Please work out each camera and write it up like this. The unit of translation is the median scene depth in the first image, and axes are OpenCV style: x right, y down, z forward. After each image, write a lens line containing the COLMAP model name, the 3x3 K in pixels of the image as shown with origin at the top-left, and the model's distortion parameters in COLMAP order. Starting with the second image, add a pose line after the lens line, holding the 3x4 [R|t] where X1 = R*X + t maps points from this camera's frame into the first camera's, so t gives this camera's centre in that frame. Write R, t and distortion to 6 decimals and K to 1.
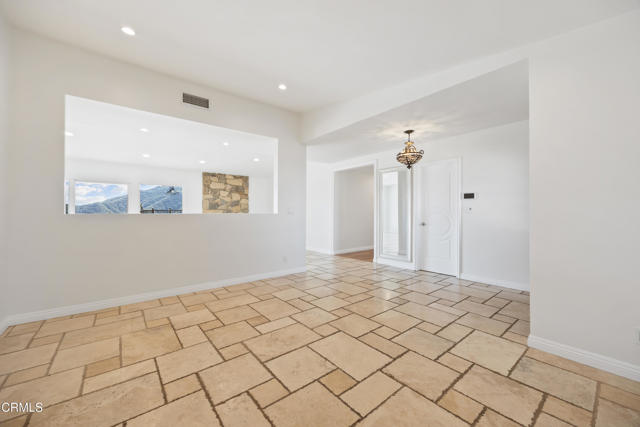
lens RADIAL K [[248.0, 0, 322.0], [0, 248.0, 211.4], [0, 0, 1]] dist [-0.001466, -0.000052]
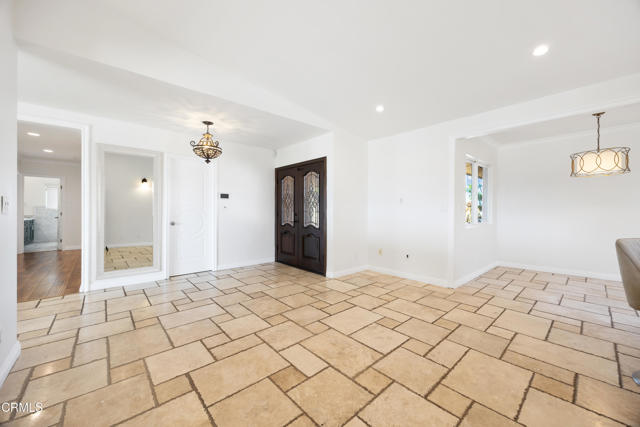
lens RADIAL K [[248.0, 0, 322.0], [0, 248.0, 211.4], [0, 0, 1]] dist [-0.001466, -0.000052]
pose [[-0.044346, -0.002464, 0.999013, -0.849197], [-0.006638, 0.999976, 0.002171, 0.004463], [-0.998994, -0.006535, -0.044361, 0.882066]]
